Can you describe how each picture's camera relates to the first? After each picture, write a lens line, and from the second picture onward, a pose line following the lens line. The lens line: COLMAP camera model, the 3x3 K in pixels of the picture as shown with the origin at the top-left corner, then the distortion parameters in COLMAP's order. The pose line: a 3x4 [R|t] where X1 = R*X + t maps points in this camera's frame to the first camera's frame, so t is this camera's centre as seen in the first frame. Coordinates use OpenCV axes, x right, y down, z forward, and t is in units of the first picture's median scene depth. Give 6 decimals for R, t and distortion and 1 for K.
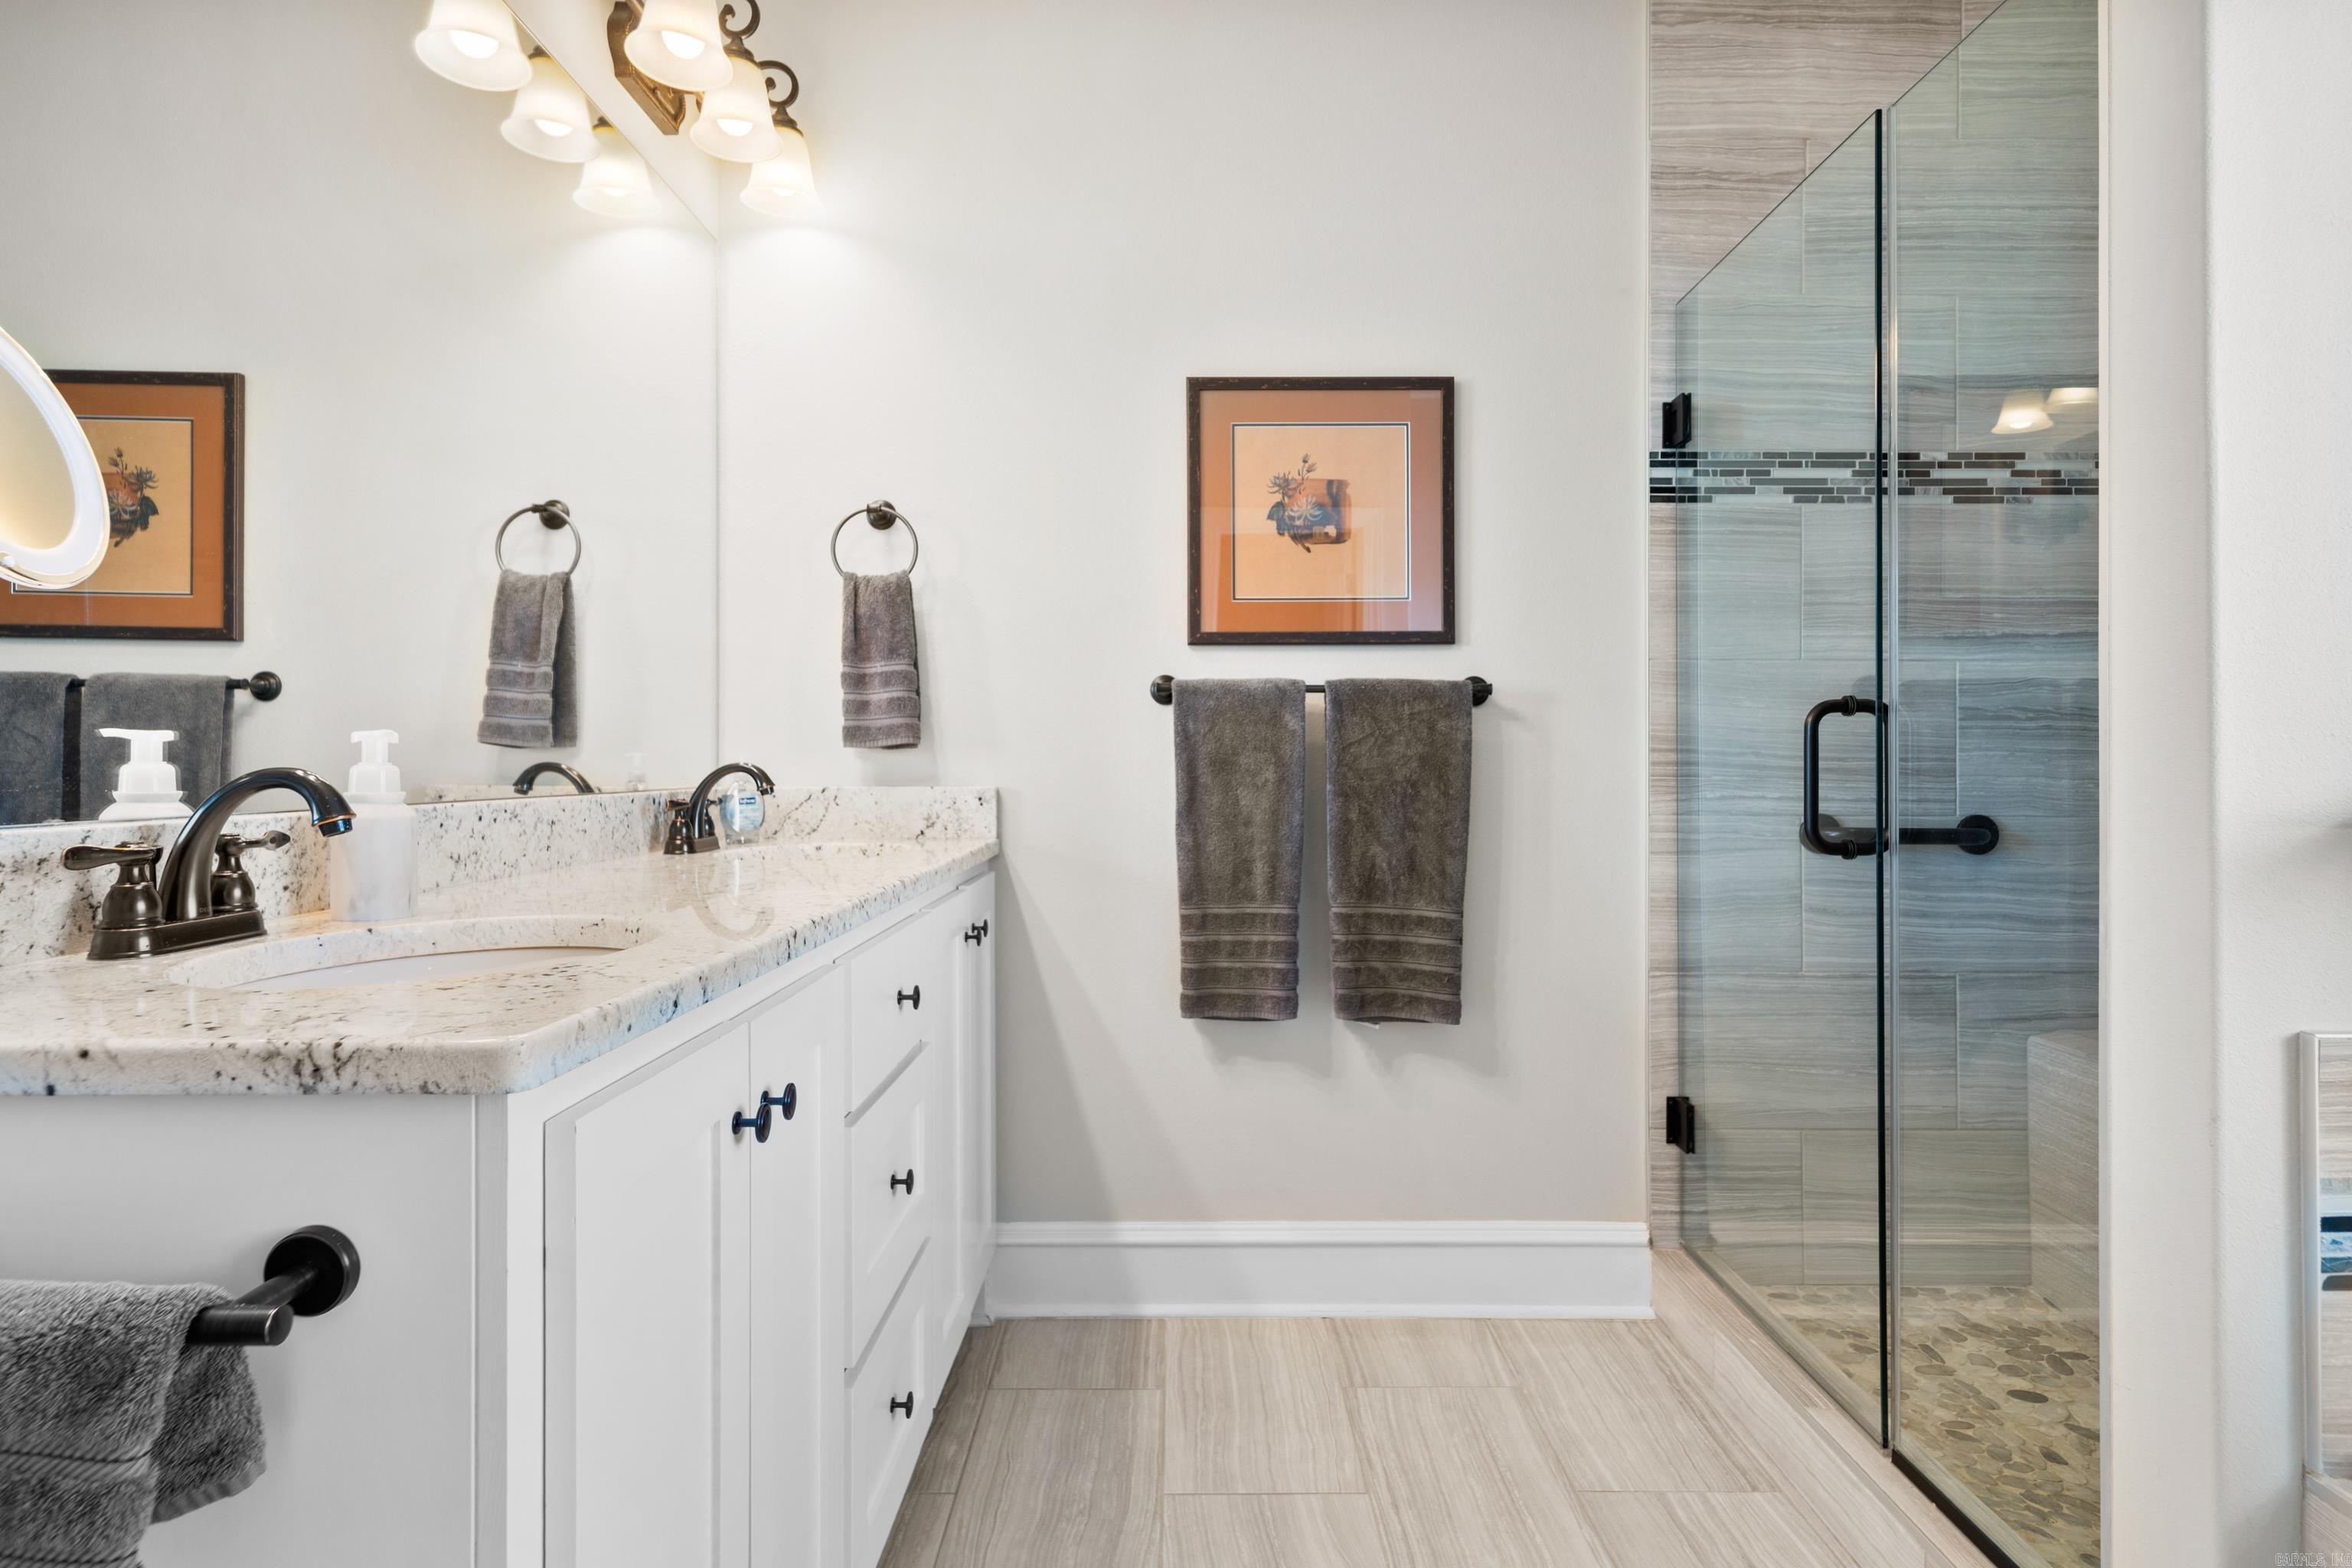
lens RADIAL K [[1239.5, 0, 1188.6], [0, 1239.5, 751.2], [0, 0, 1]] dist [0.003545, 0.002535]
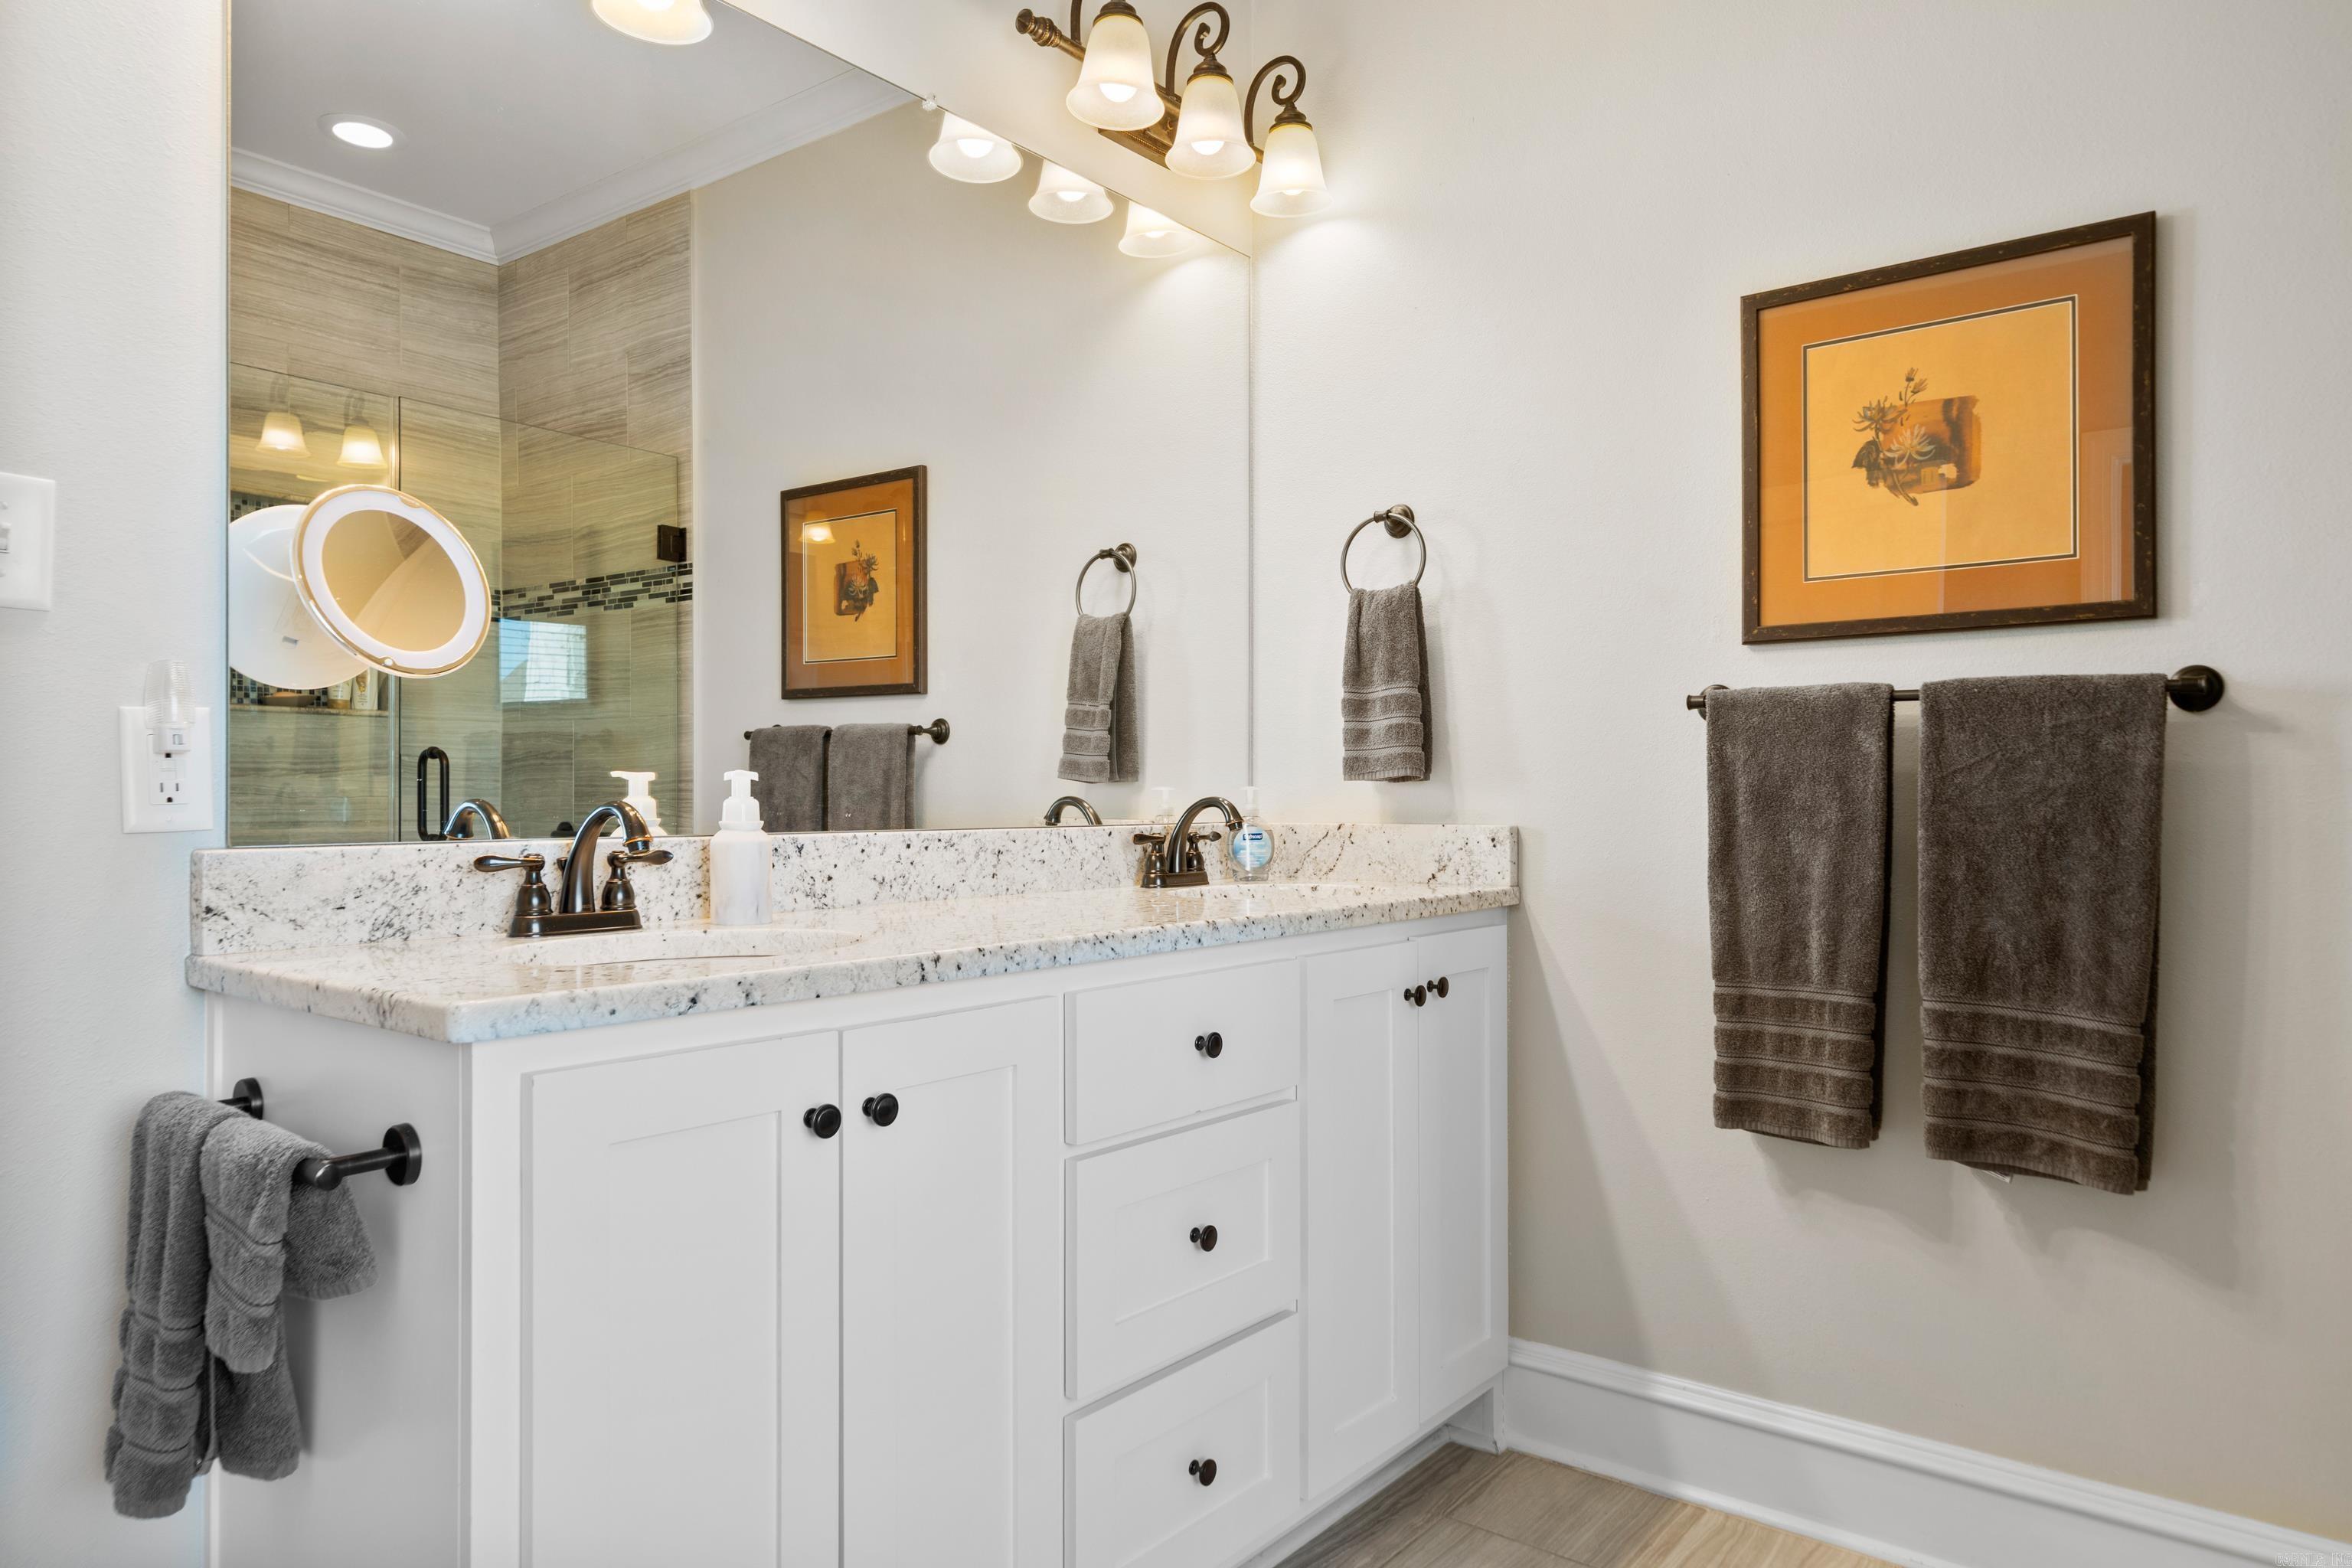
lens RADIAL K [[1475.4, 0, 1194.2], [0, 1475.4, 788.2], [0, 0, 1]] dist [0.000524, -0.001699]
pose [[0.782265, -0.002971, -0.622938, 0.309023], [0.004685, 0.999988, 0.001114, 0.000713], [0.622928, -0.003790, 0.782270, 0.072942]]
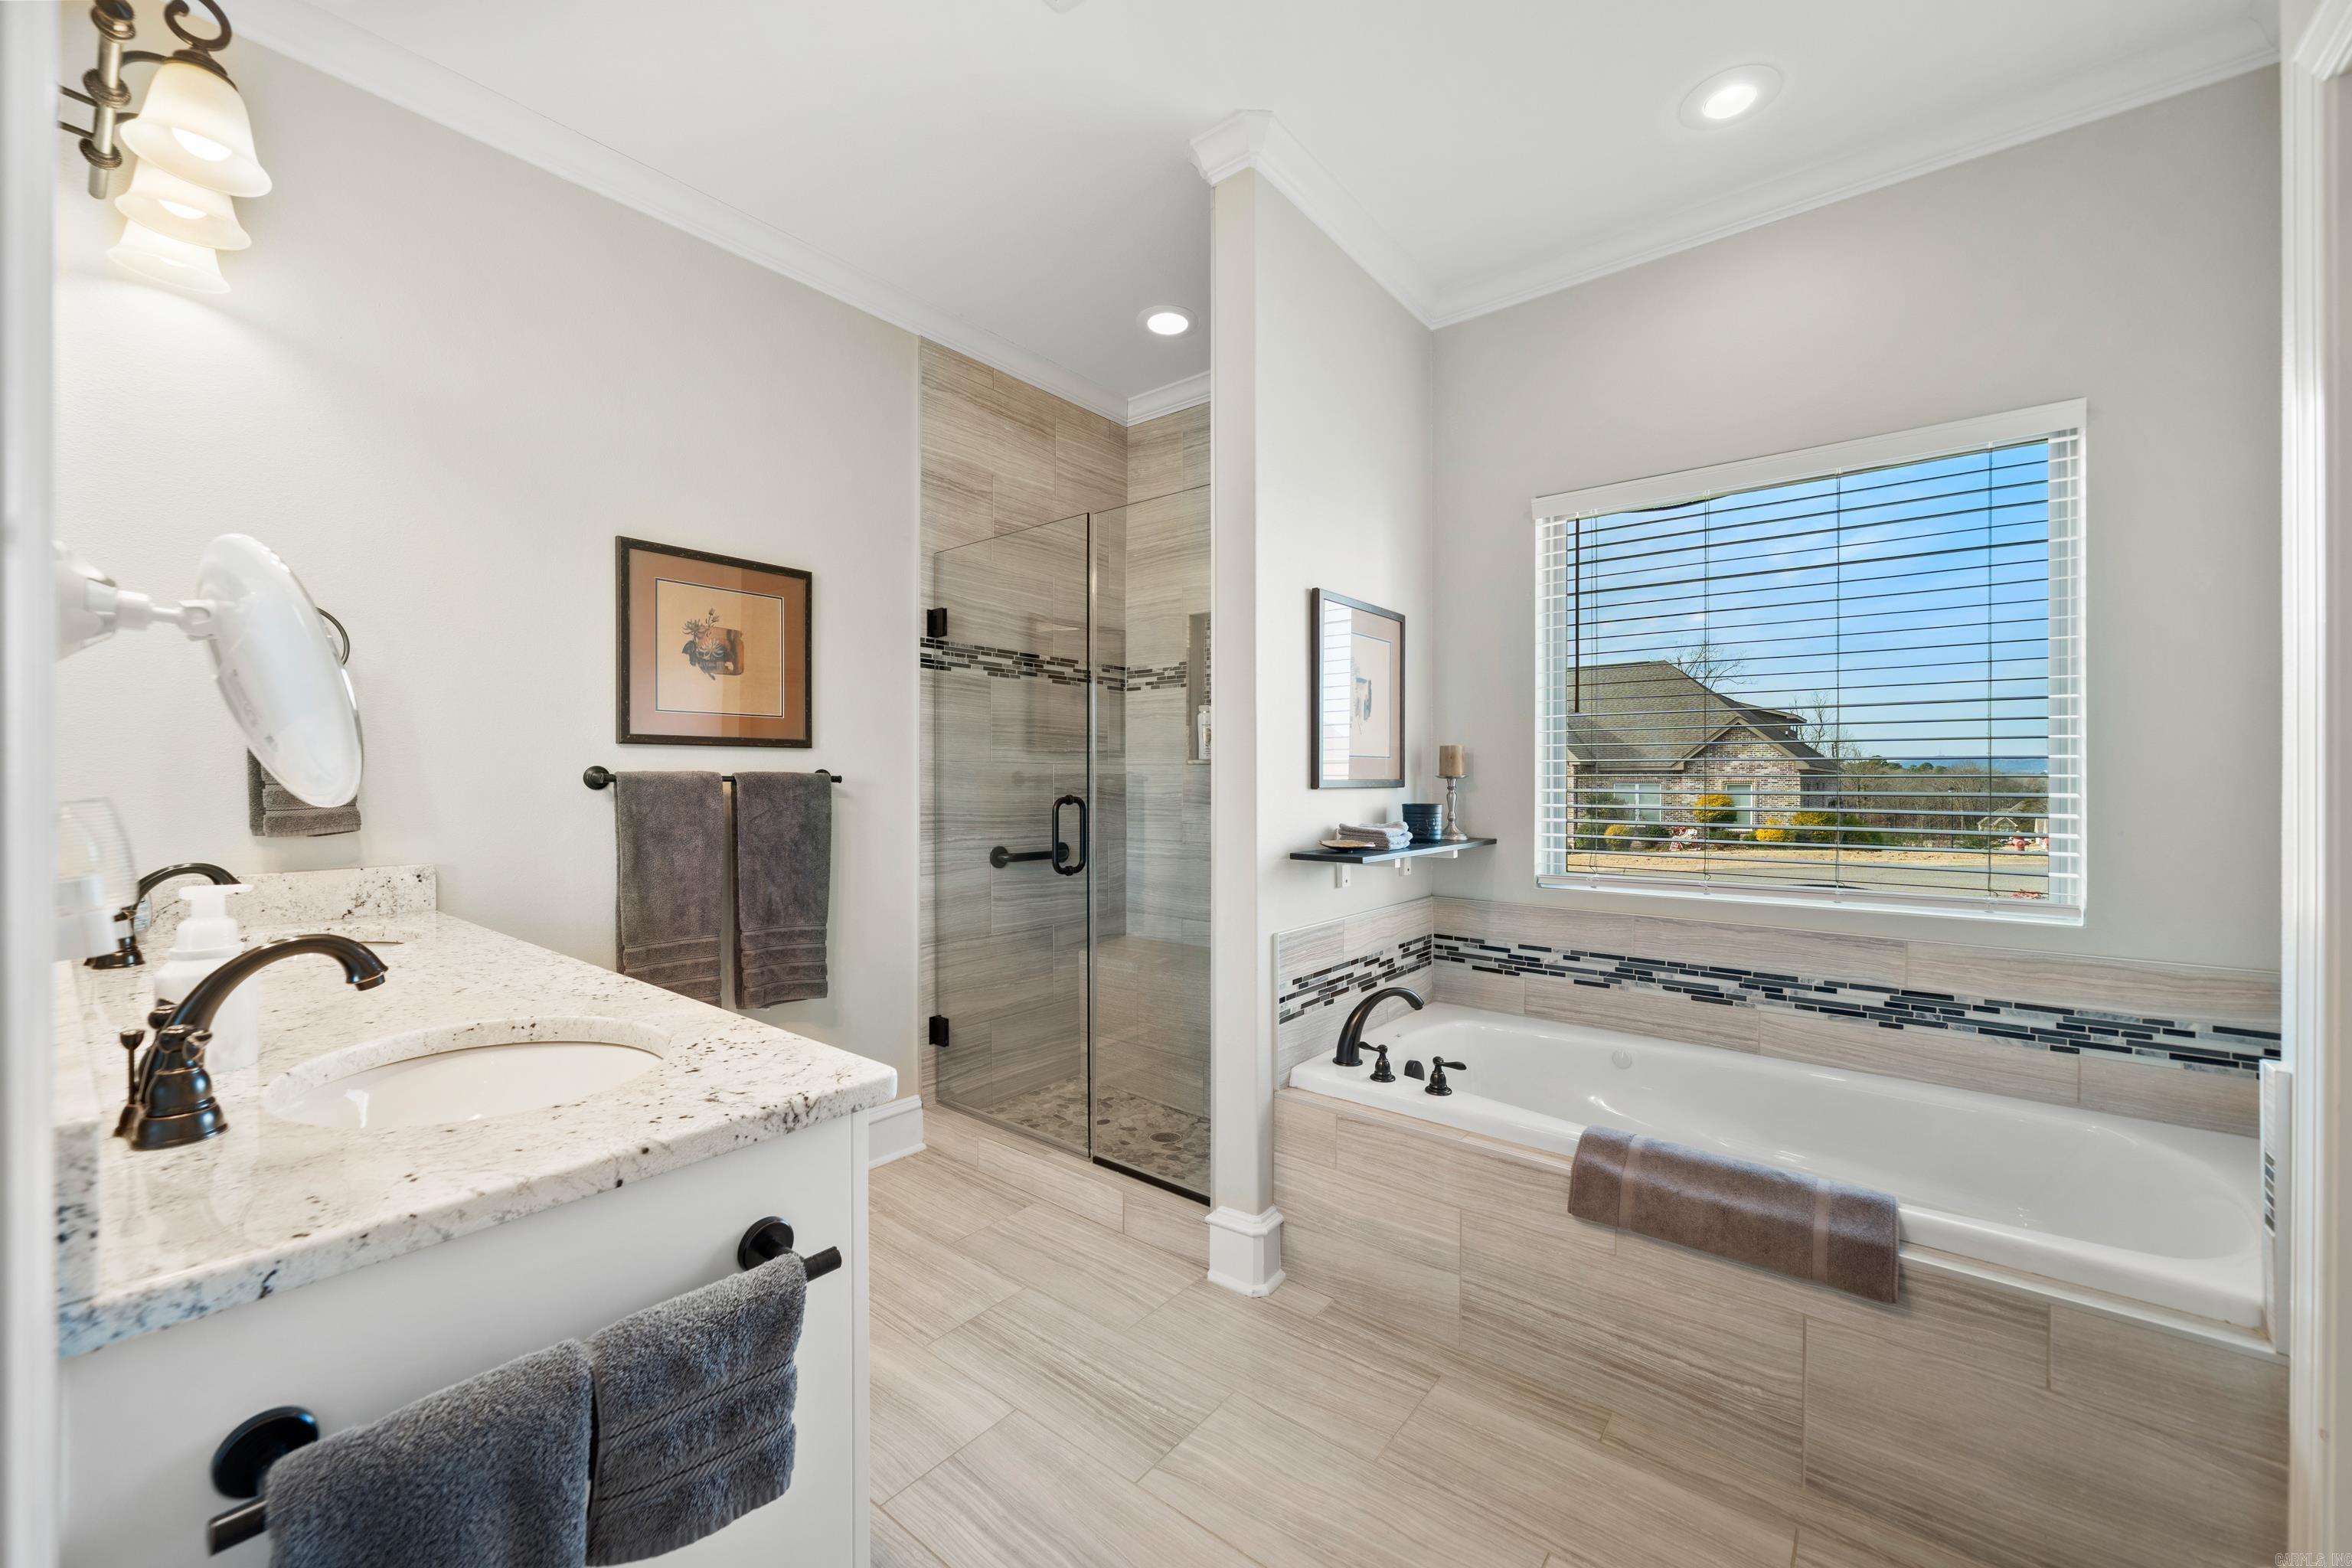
lens RADIAL K [[906.0, 0, 1165.8], [0, 906.0, 777.3], [0, 0, 1]] dist [0.002065, -0.002441]
pose [[0.635484, 0.001651, 0.772112, -0.374835], [-0.005737, 0.999980, 0.002584, -0.057372], [-0.772092, -0.006072, 0.635481, -0.041804]]
